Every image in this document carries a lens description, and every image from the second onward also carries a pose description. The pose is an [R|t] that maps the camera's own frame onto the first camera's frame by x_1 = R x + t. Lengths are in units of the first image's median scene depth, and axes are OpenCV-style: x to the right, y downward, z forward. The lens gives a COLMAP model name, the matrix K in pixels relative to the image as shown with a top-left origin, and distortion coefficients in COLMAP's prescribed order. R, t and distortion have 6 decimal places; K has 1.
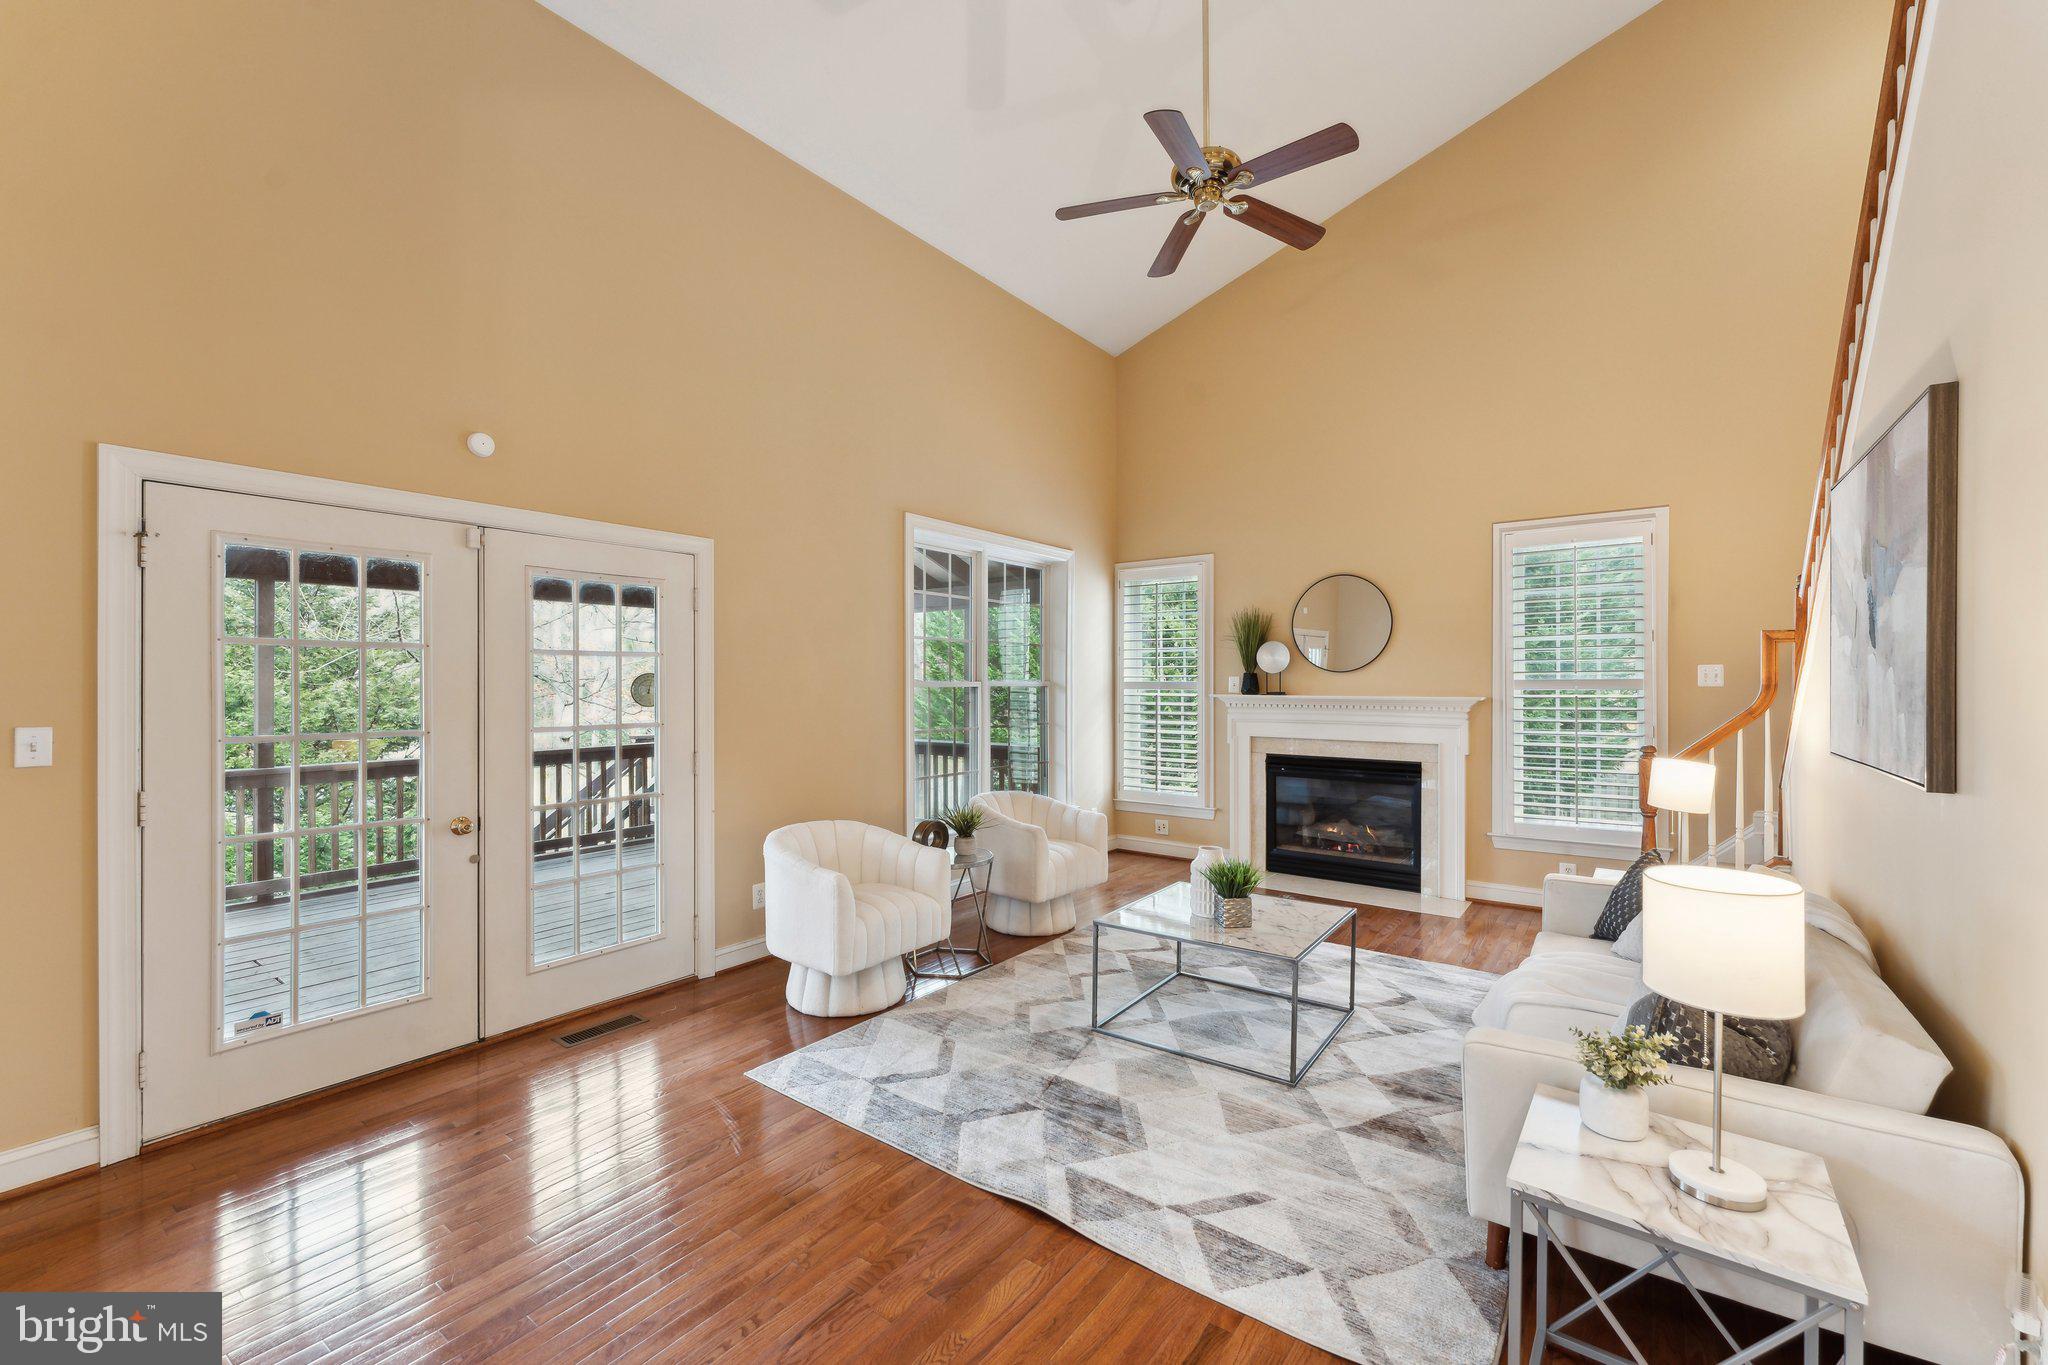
lens RADIAL K [[833.1, 0, 1021.0], [0, 833.1, 678.6], [0, 0, 1]] dist [-0.000151, -0.000320]
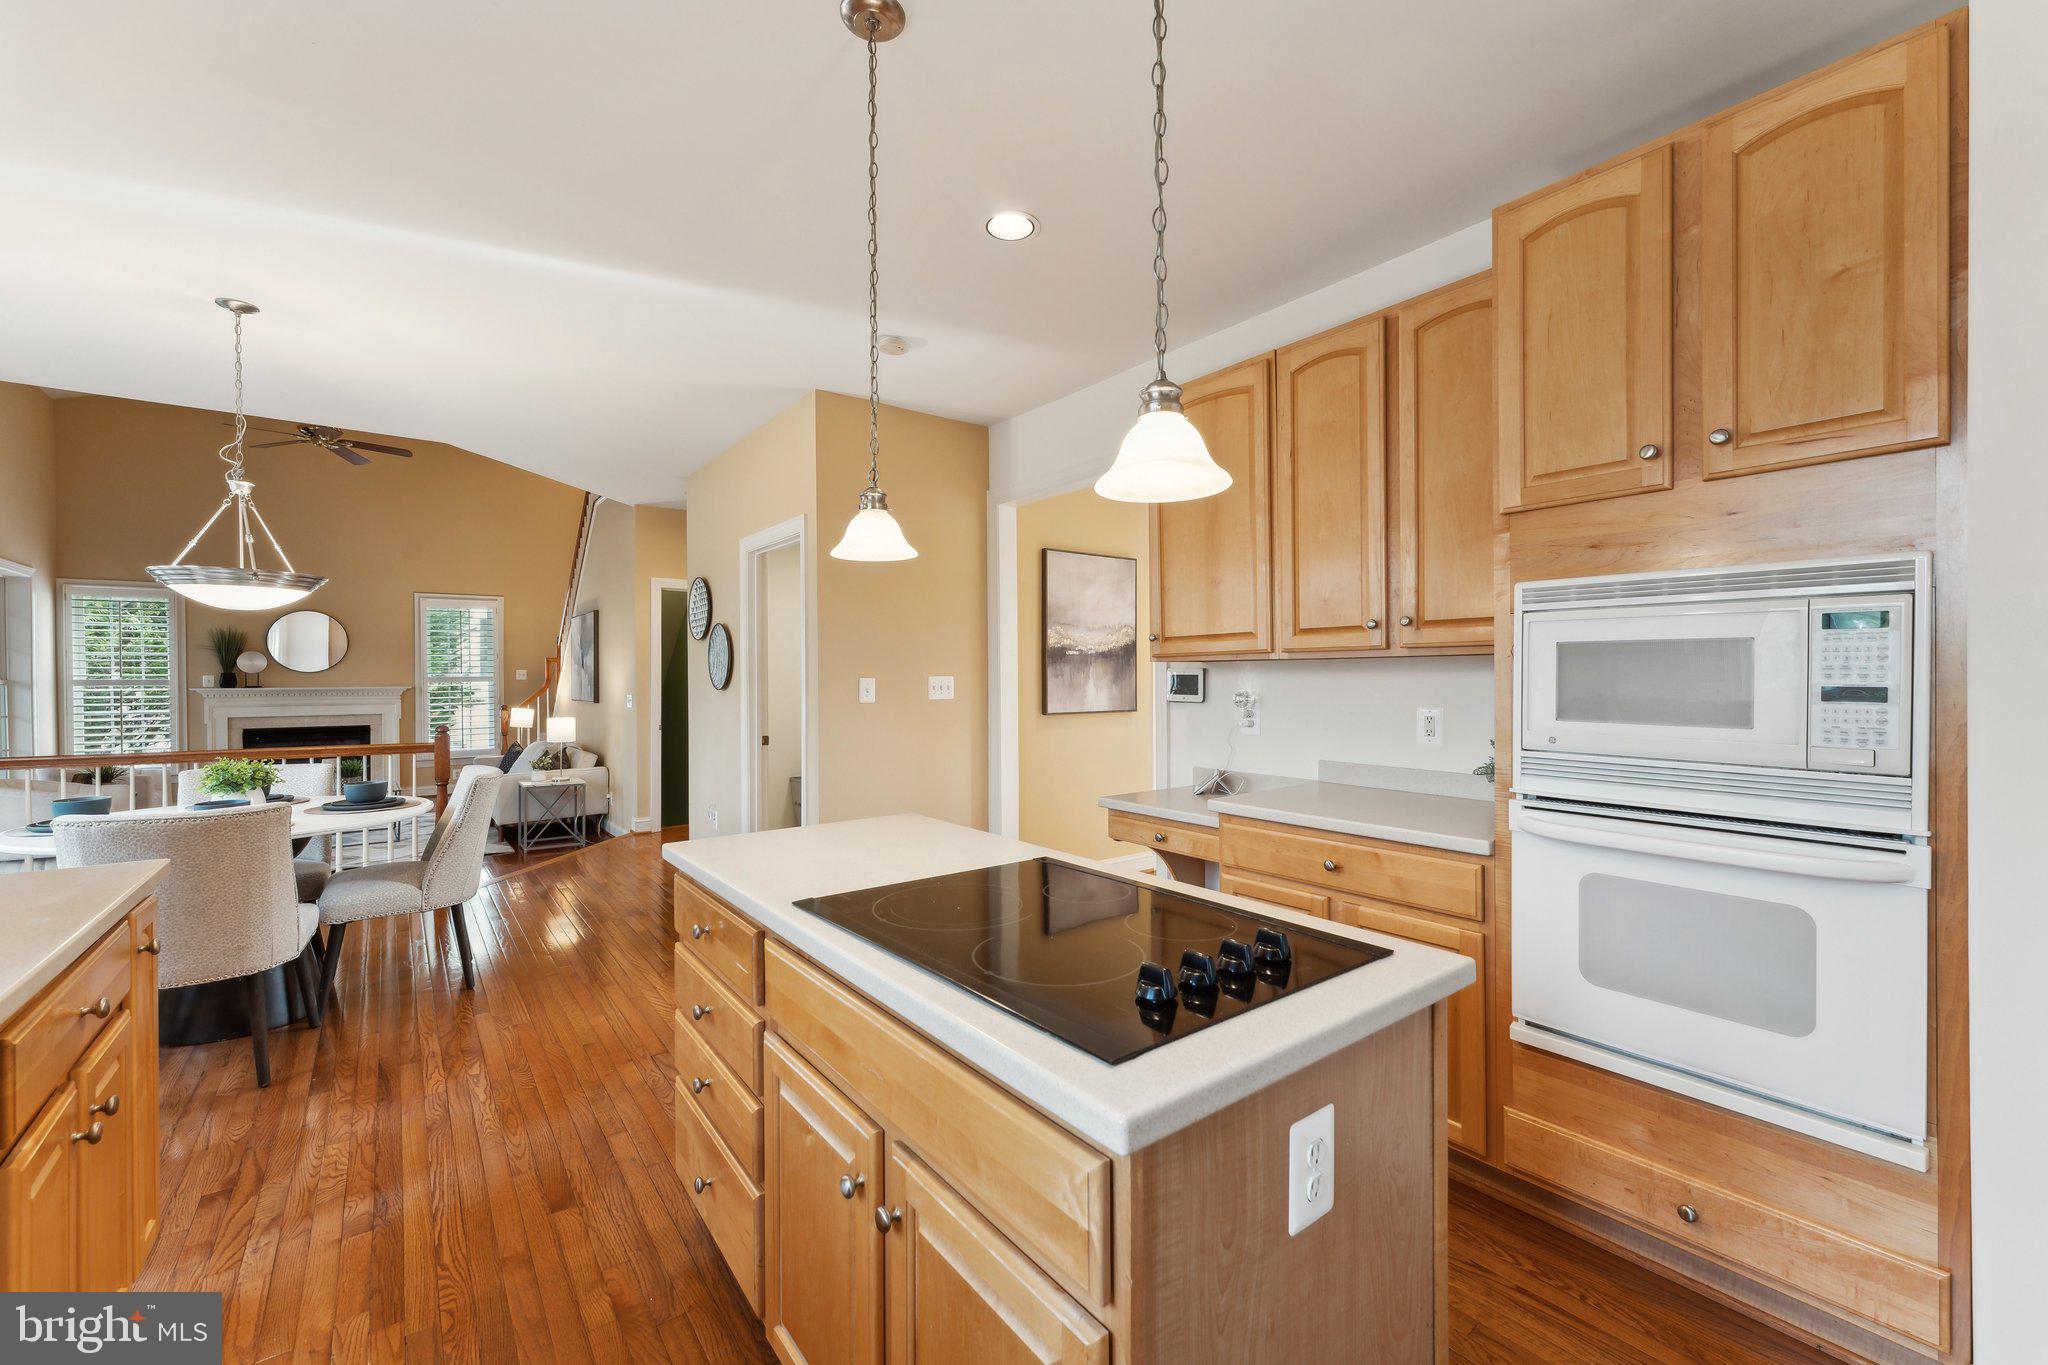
lens RADIAL K [[833.1, 0, 1043.5], [0, 833.1, 684.3], [0, 0, 1]] dist [-0.000151, -0.000320]
pose [[0.252241, -0.013669, 0.967568, -1.197322], [0.001483, 0.999905, 0.013739, -0.007516], [-0.967663, -0.002031, 0.252237, -1.123227]]
